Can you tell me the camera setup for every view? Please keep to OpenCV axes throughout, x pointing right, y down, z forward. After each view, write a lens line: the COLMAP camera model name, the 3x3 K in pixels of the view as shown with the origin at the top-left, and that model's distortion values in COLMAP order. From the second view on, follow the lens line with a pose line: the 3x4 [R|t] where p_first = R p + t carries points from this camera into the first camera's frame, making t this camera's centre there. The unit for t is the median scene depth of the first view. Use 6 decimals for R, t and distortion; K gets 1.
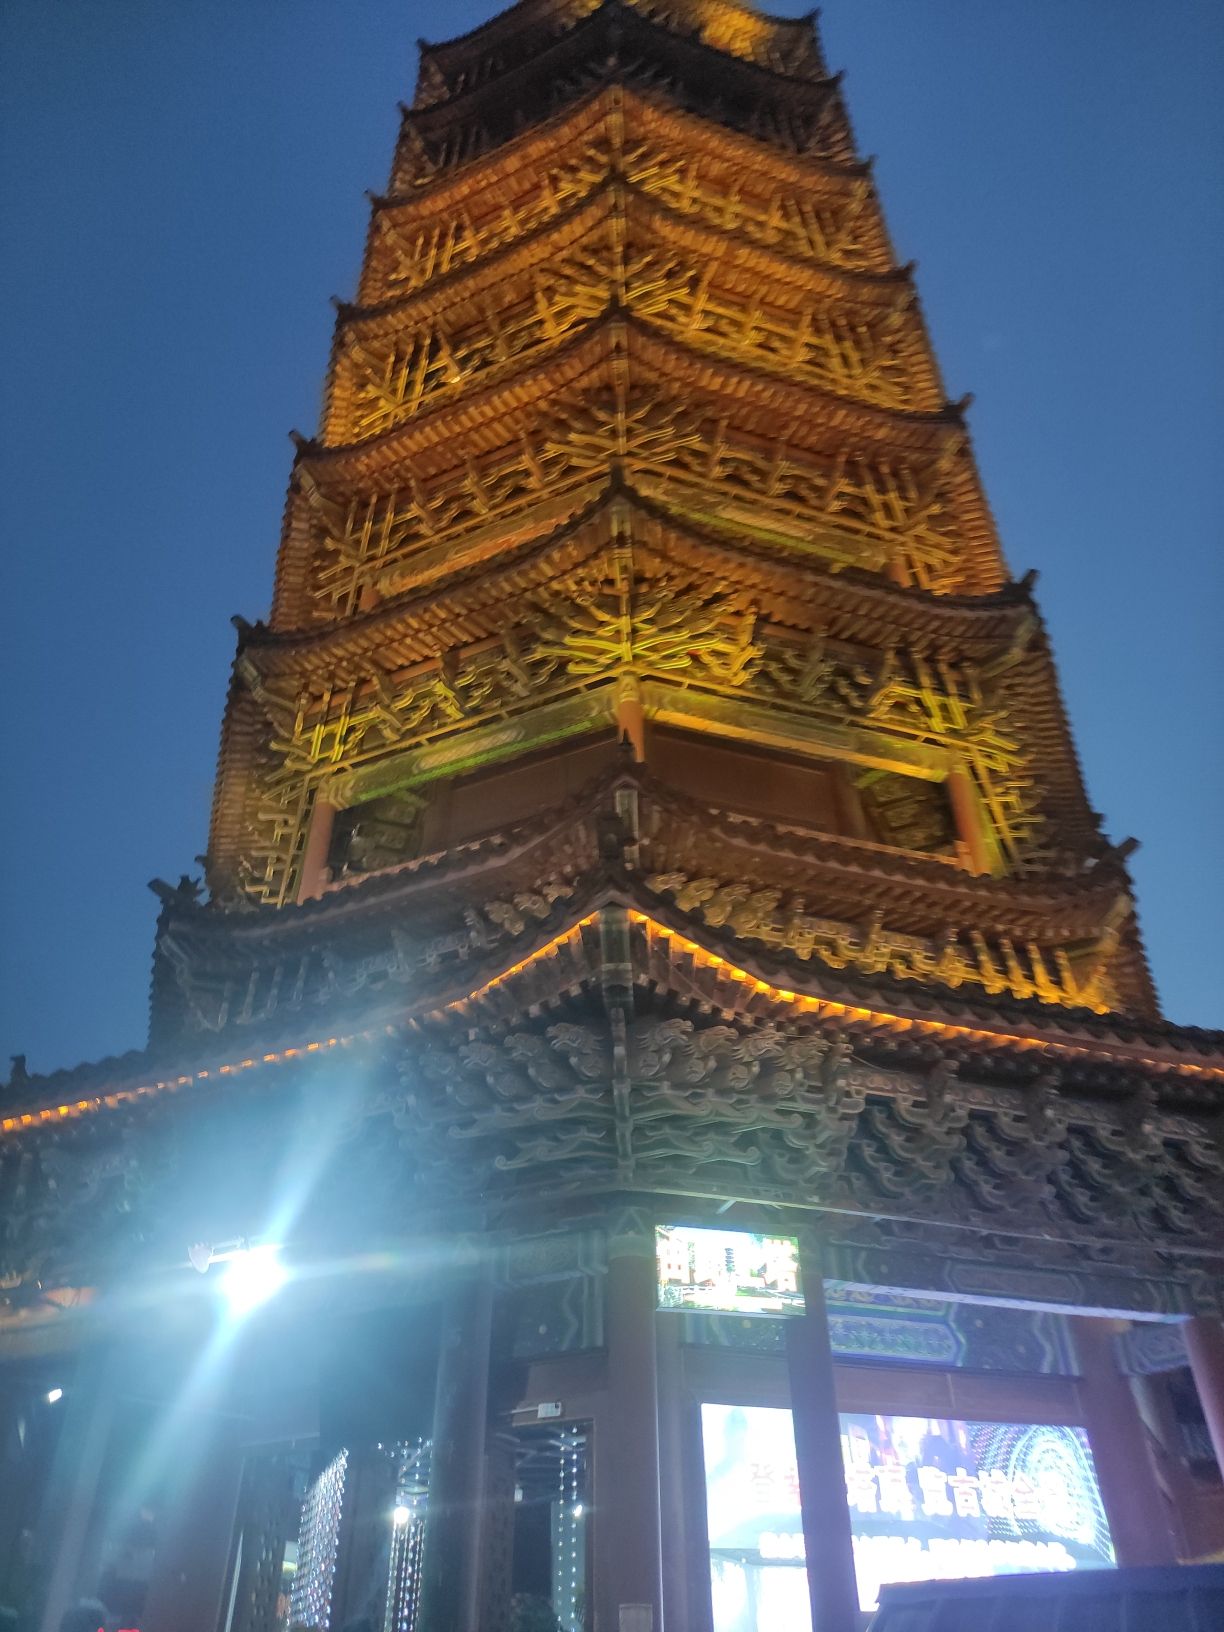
lens RADIAL K [[1213.5, 0, 612.0], [0, 1213.5, 816.0], [0, 0, 1]] dist [0.051427, -0.060522]
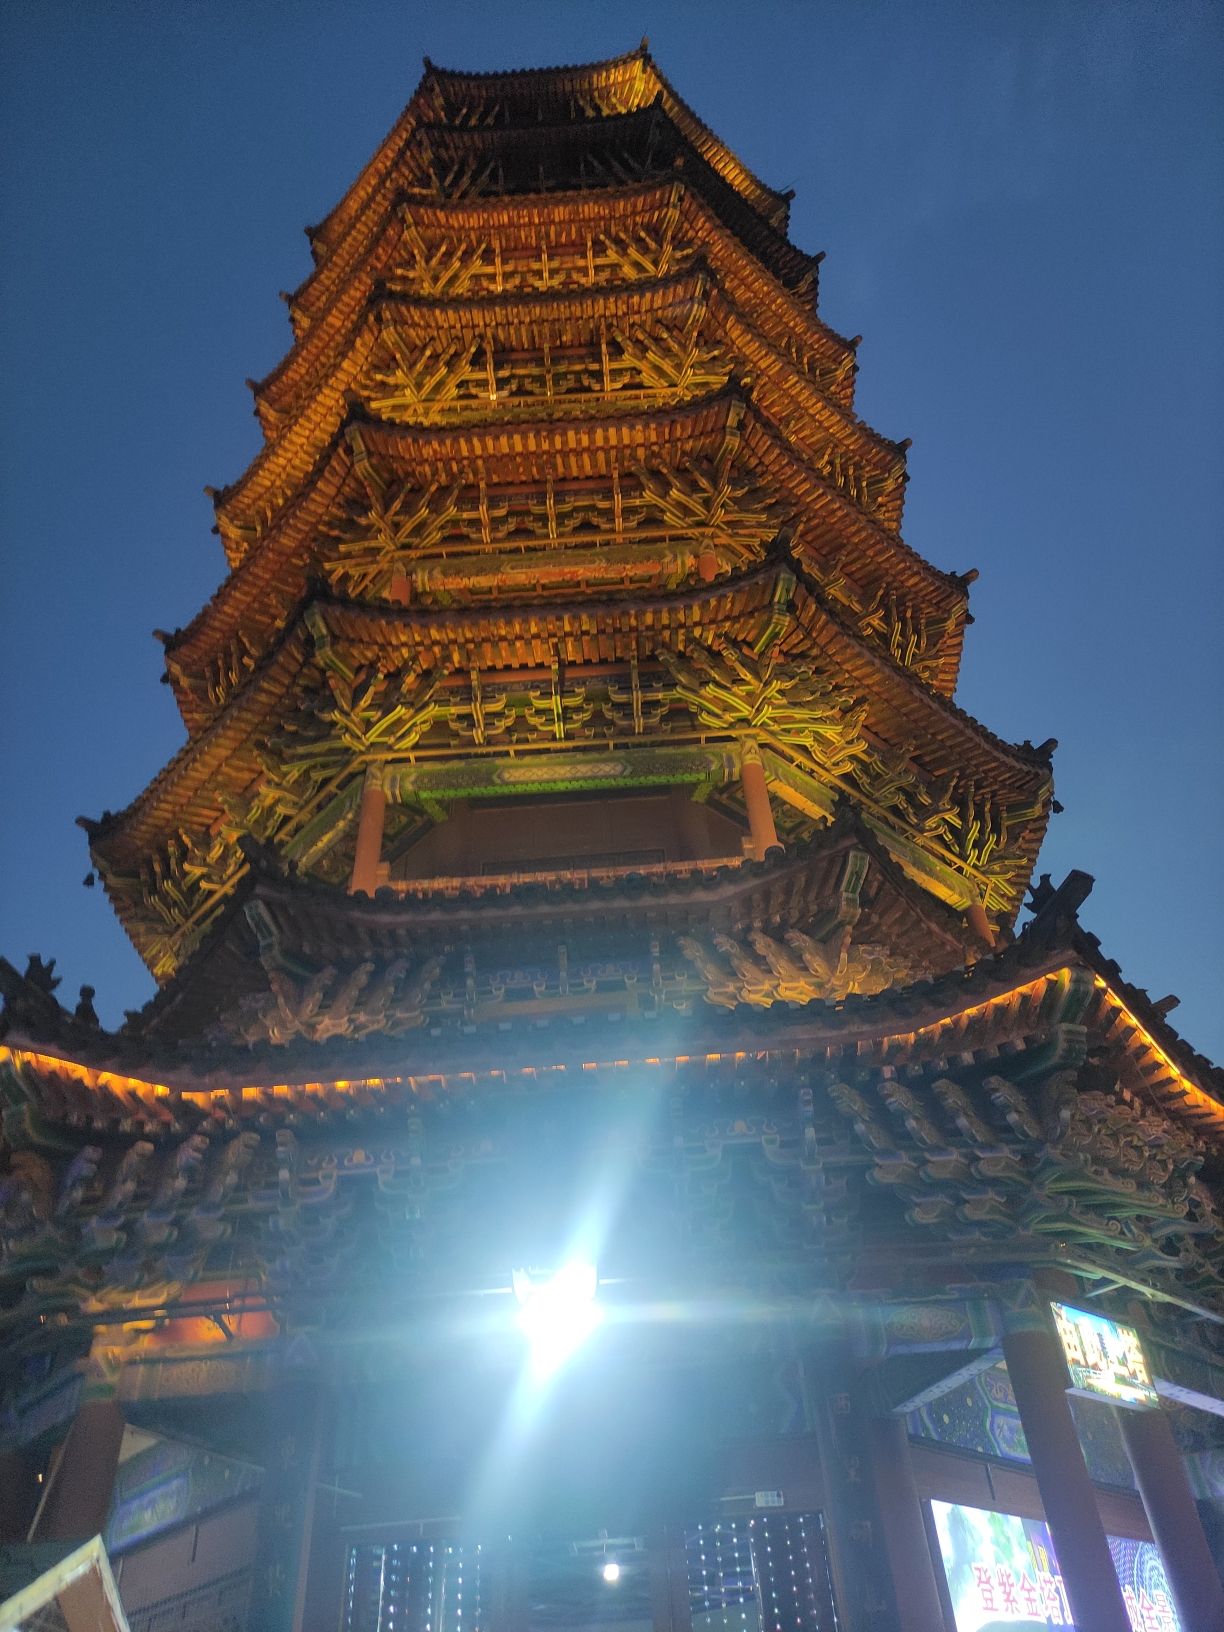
lens RADIAL K [[1218.2, 0, 612.0], [0, 1218.2, 816.0], [0, 0, 1]] dist [0.022295, -0.004604]
pose [[0.917694, 0.230174, 0.323816, -0.377588], [-0.201607, 0.972130, -0.119653, 0.082214], [-0.342333, 0.044521, 0.938523, 0.106998]]
